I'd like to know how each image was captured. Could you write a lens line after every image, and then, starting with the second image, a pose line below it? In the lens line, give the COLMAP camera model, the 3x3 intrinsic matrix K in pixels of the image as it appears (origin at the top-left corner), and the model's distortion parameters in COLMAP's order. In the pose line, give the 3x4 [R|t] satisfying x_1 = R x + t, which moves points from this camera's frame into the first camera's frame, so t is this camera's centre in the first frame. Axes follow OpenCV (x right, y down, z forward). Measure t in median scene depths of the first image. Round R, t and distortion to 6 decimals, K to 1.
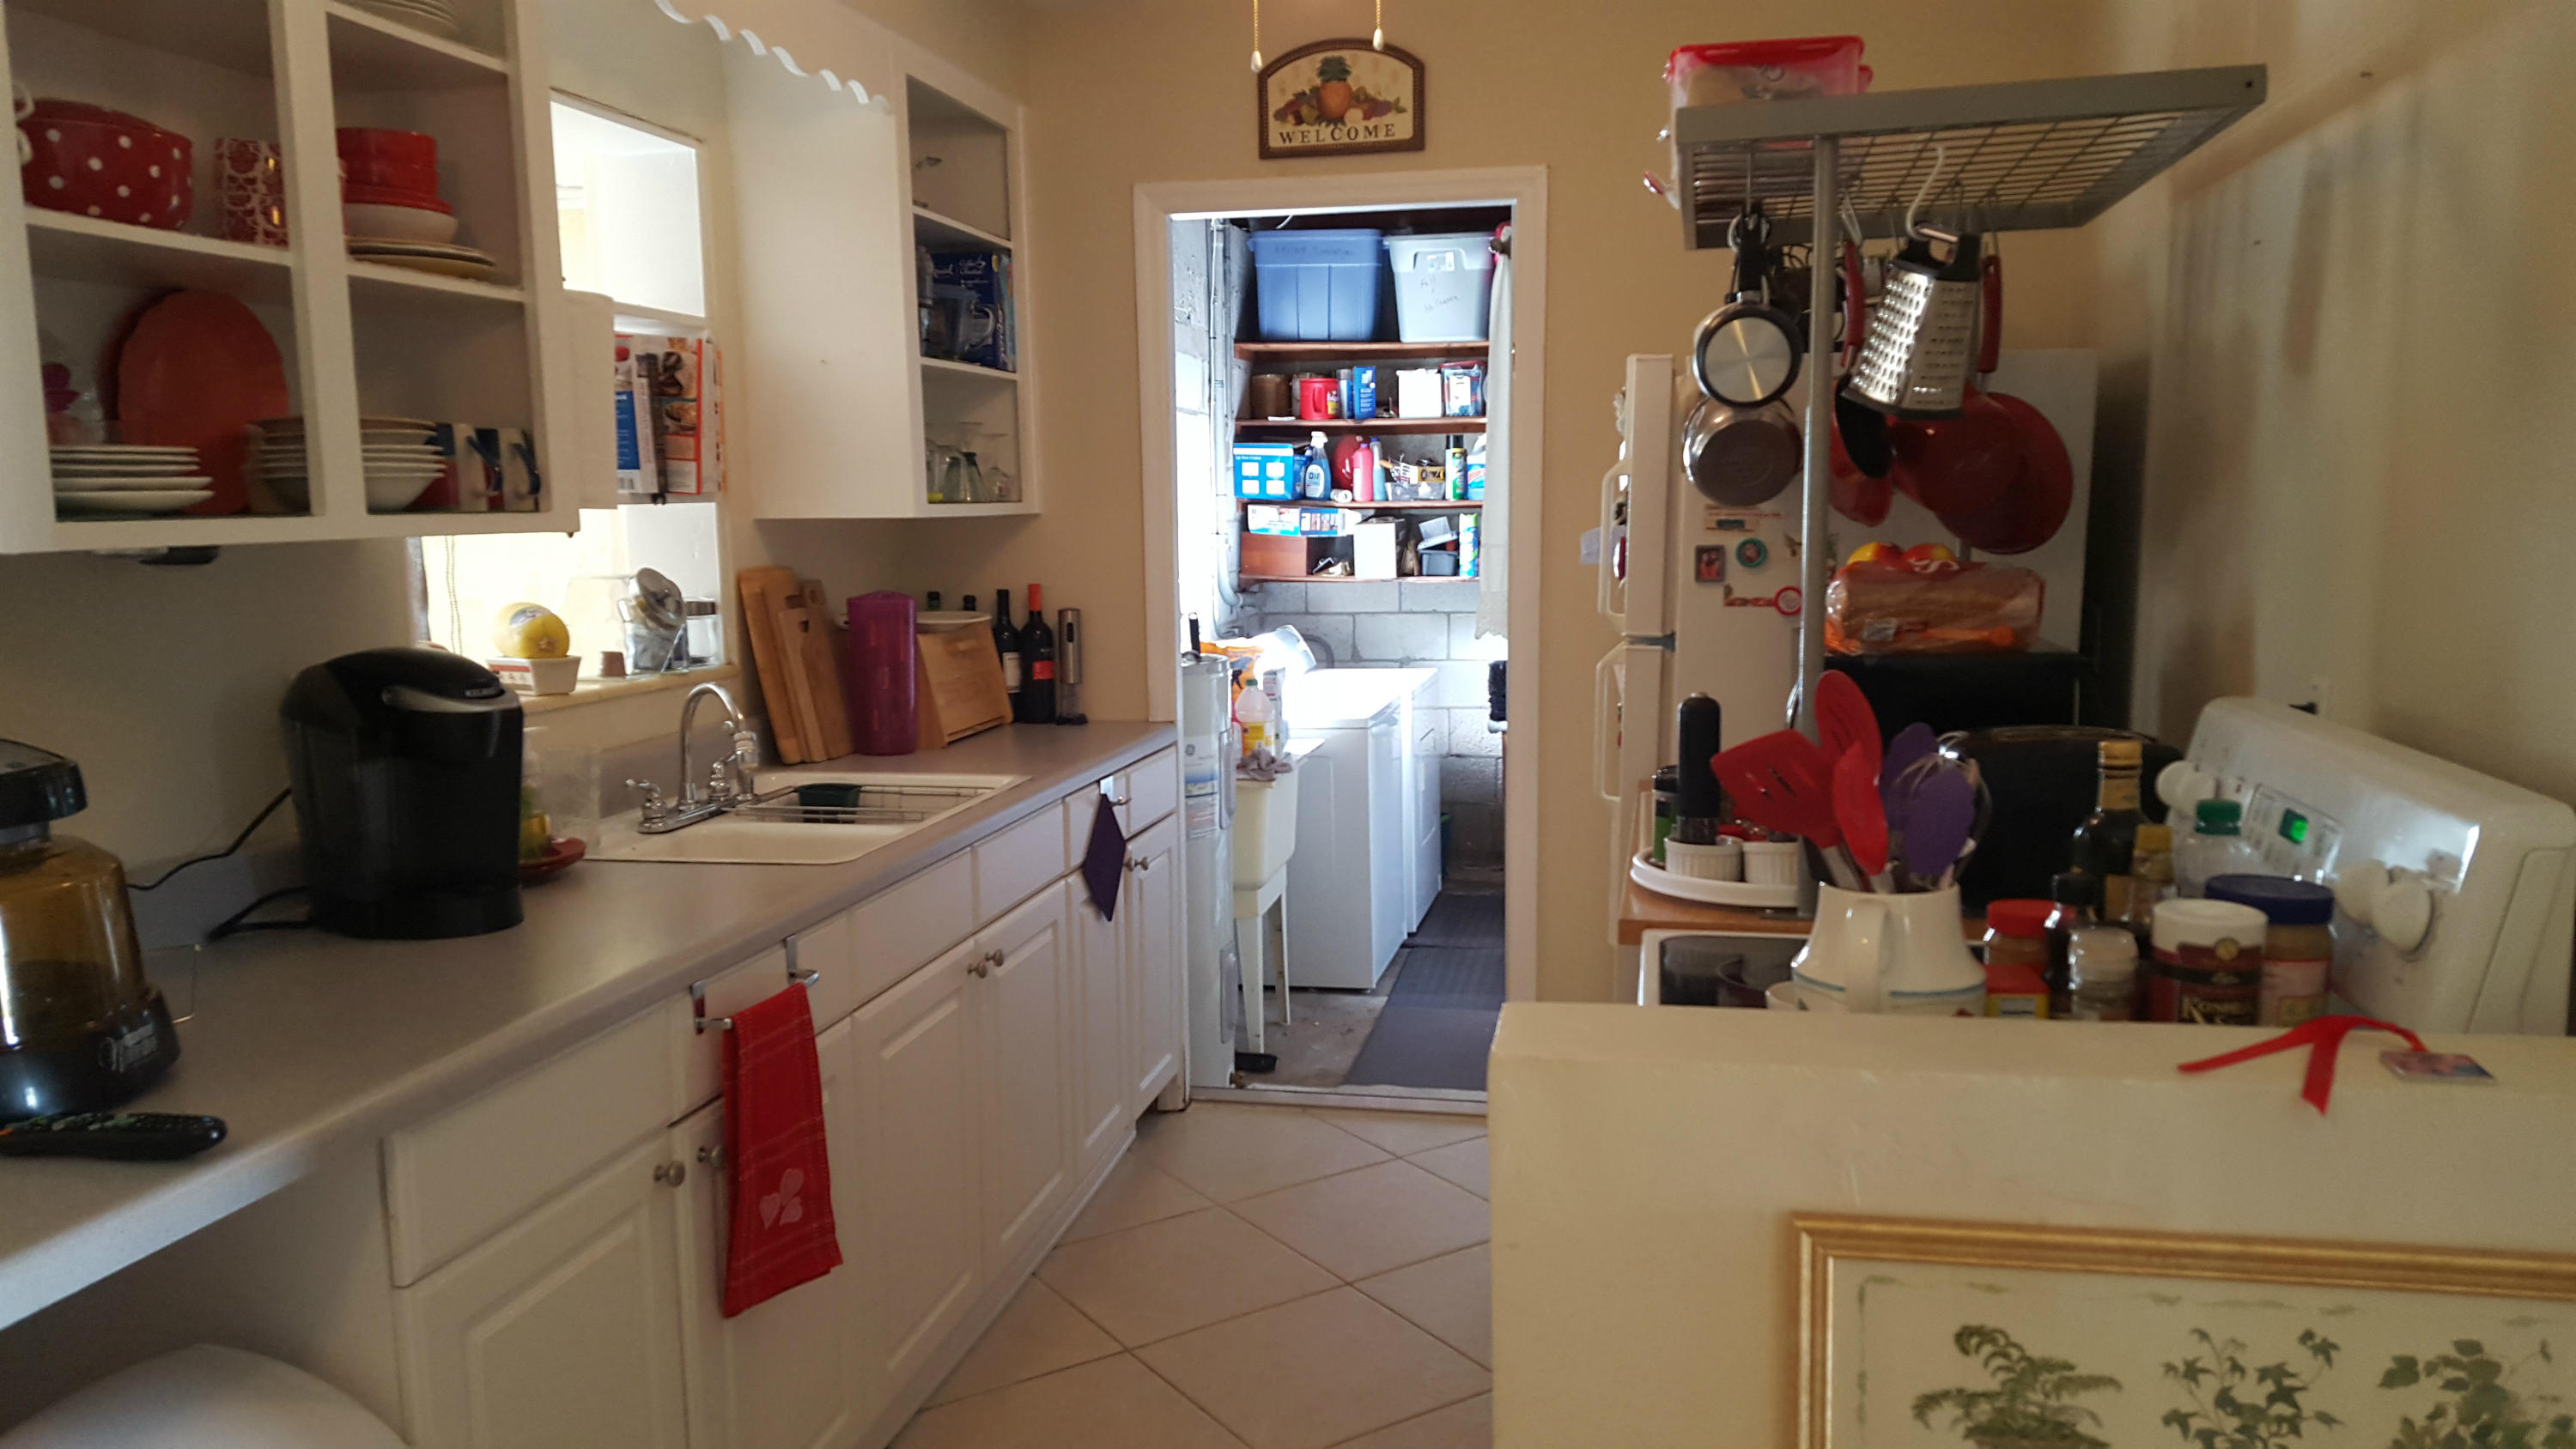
lens RADIAL K [[1891.5, 0, 1286.5], [0, 1891.5, 758.5], [0, 0, 1]] dist [0.172250, -0.300031]
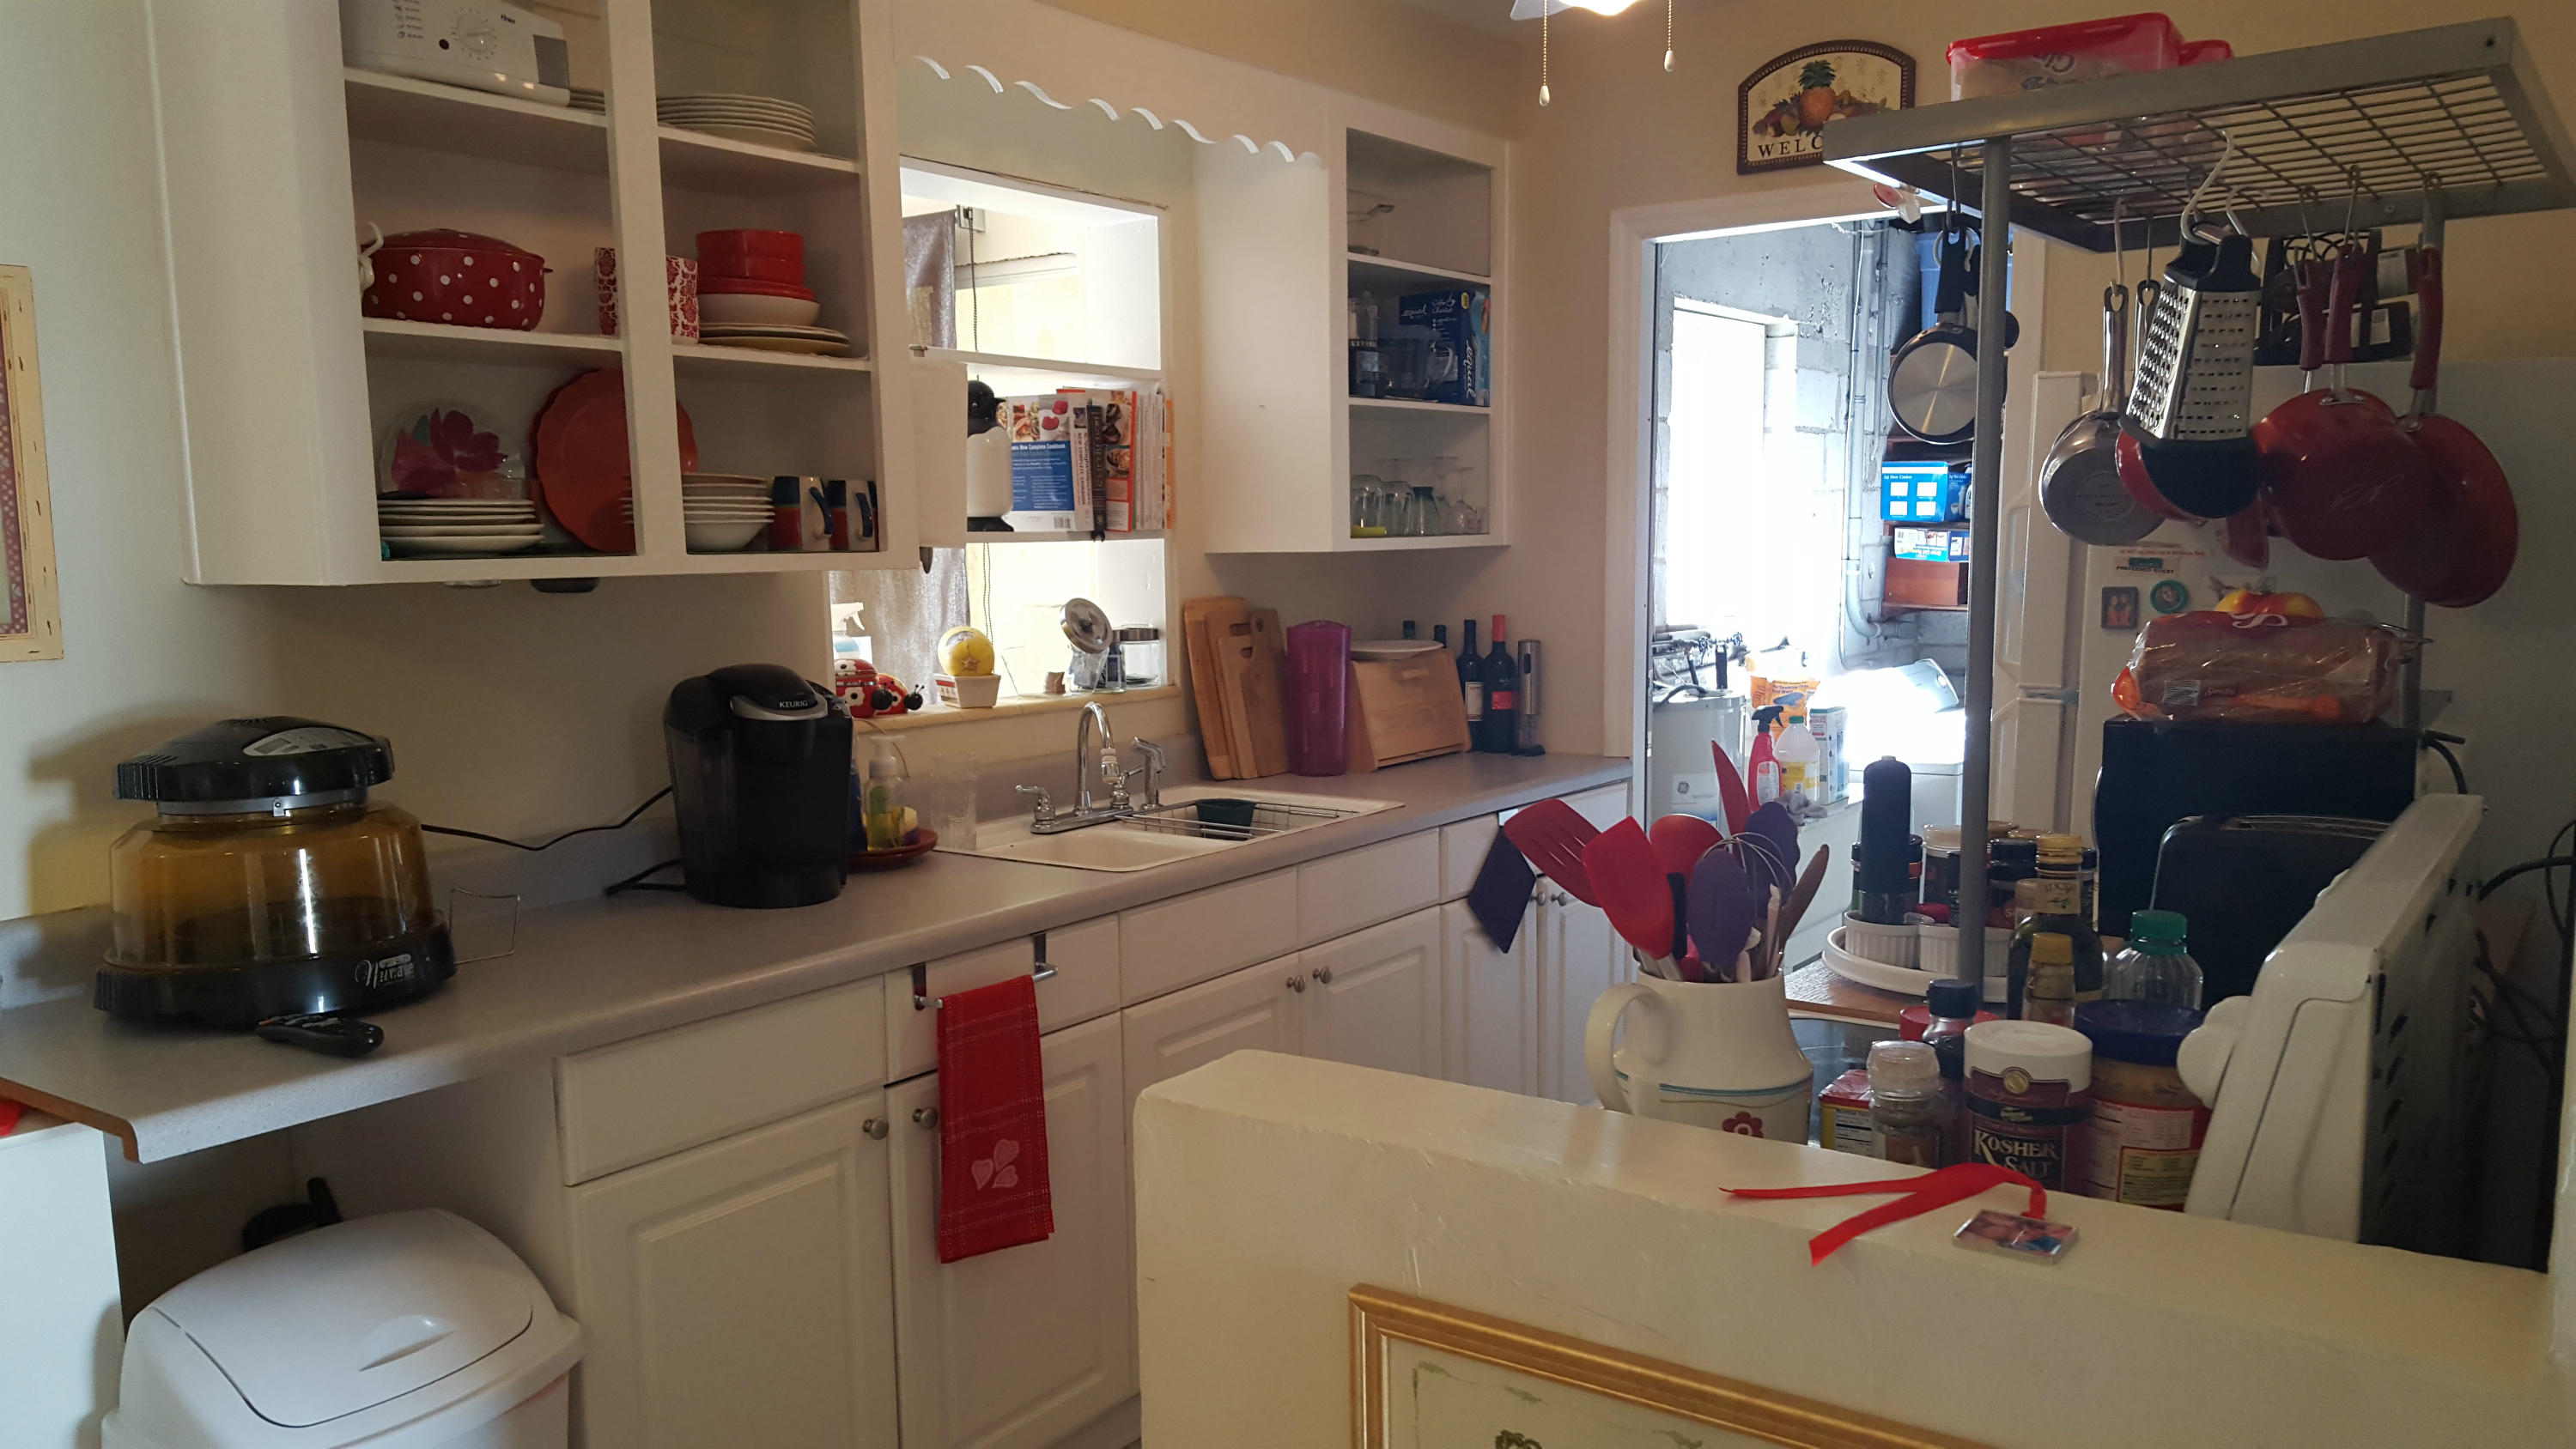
lens RADIAL K [[1915.8, 0, 1284.9], [0, 1915.8, 786.7], [0, 0, 1]] dist [0.168573, -0.326305]
pose [[0.908978, 0.056764, -0.412961, 0.242900], [-0.055234, 0.998351, 0.015652, -0.013068], [0.413169, 0.008582, 0.910614, 0.028770]]
